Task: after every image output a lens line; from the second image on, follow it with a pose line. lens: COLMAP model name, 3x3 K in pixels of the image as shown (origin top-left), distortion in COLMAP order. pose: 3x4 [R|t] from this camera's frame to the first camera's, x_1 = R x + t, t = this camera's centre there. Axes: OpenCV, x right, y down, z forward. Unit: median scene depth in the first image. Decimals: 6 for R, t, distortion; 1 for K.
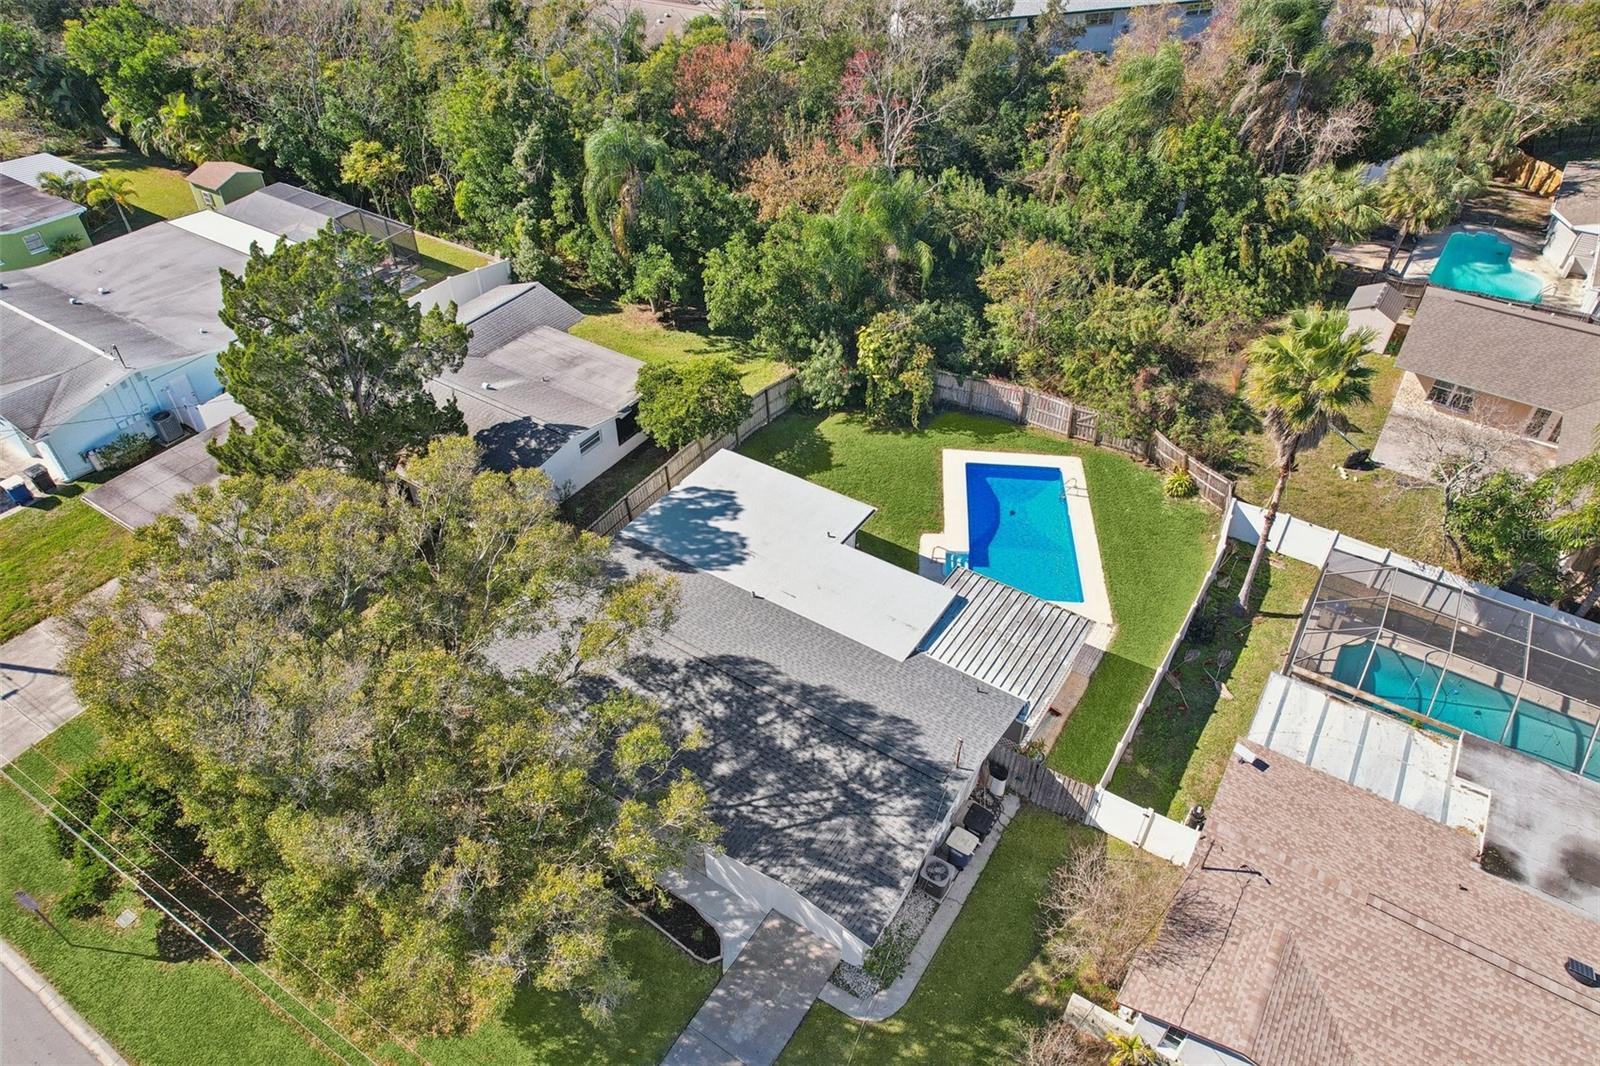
lens RADIAL K [[1028.2, 0, 791.5], [0, 1028.2, 534.2], [0, 0, 1]] dist [-0.061909, 0.054549]
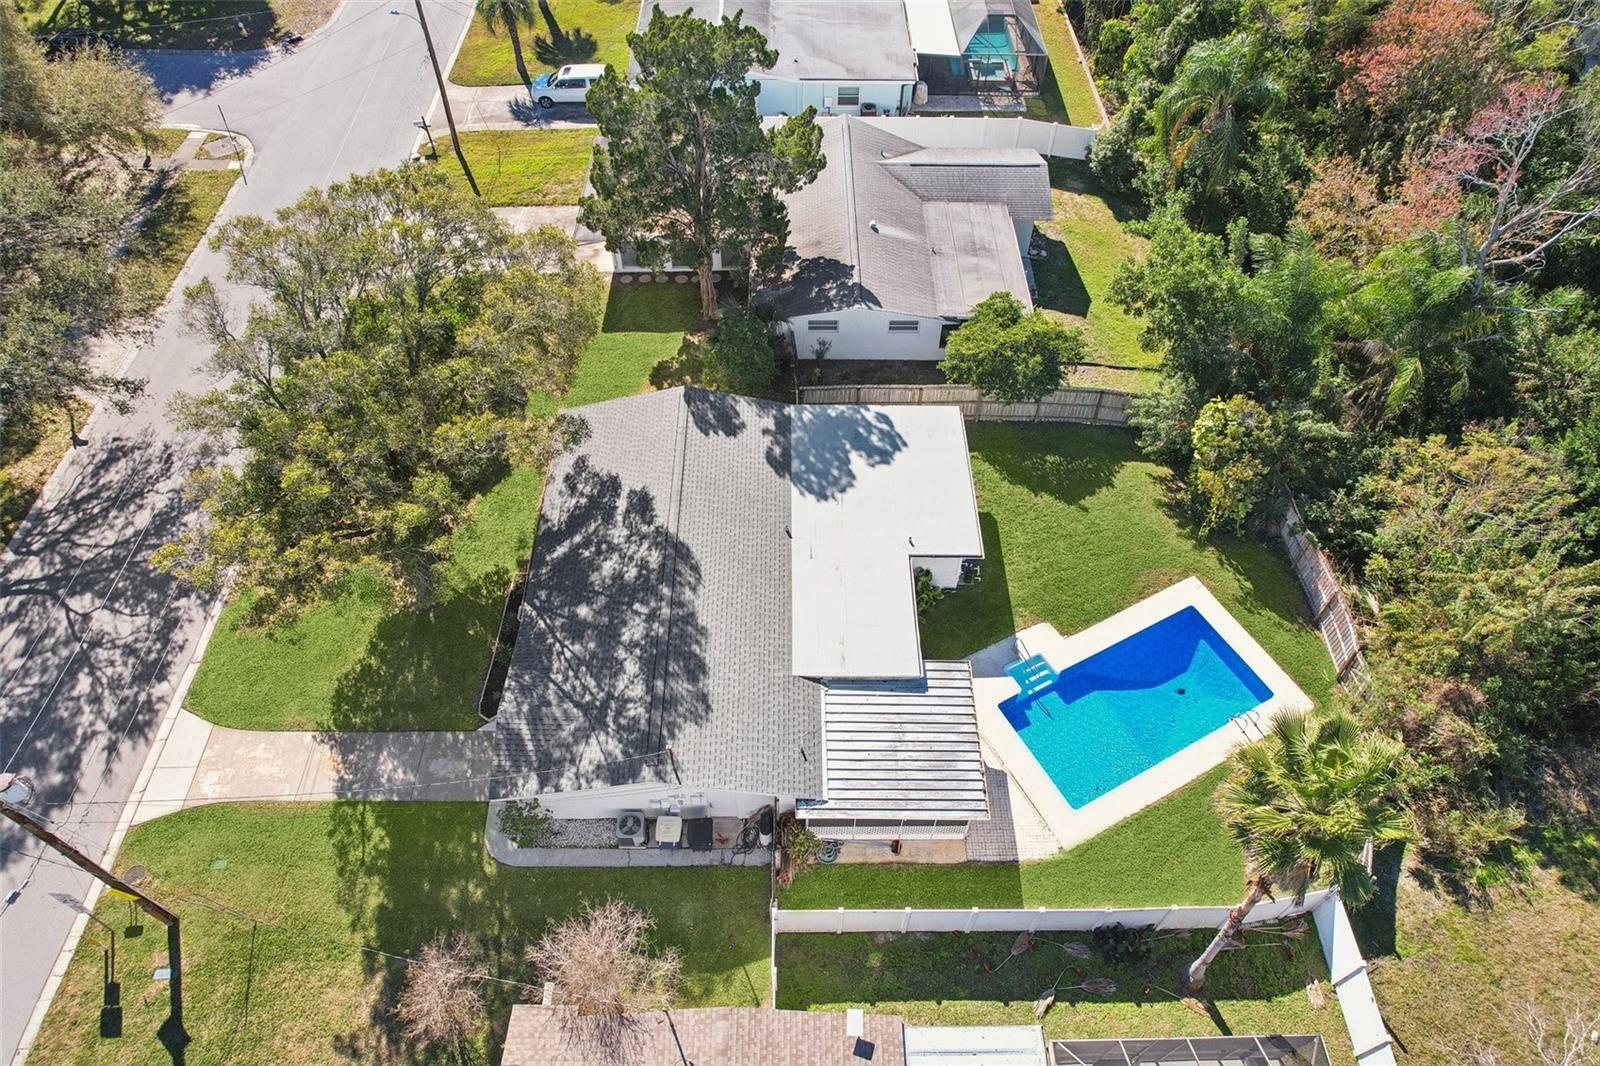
lens RADIAL K [[1028.2, 0, 797.3], [0, 1028.2, 528.8], [0, 0, 1]] dist [-0.061909, 0.054549]
pose [[0.554642, 0.650986, -0.518256, 0.555790], [-0.542748, 0.755138, 0.367682, -0.358363], [0.630711, 0.077350, 0.772153, 0.265453]]
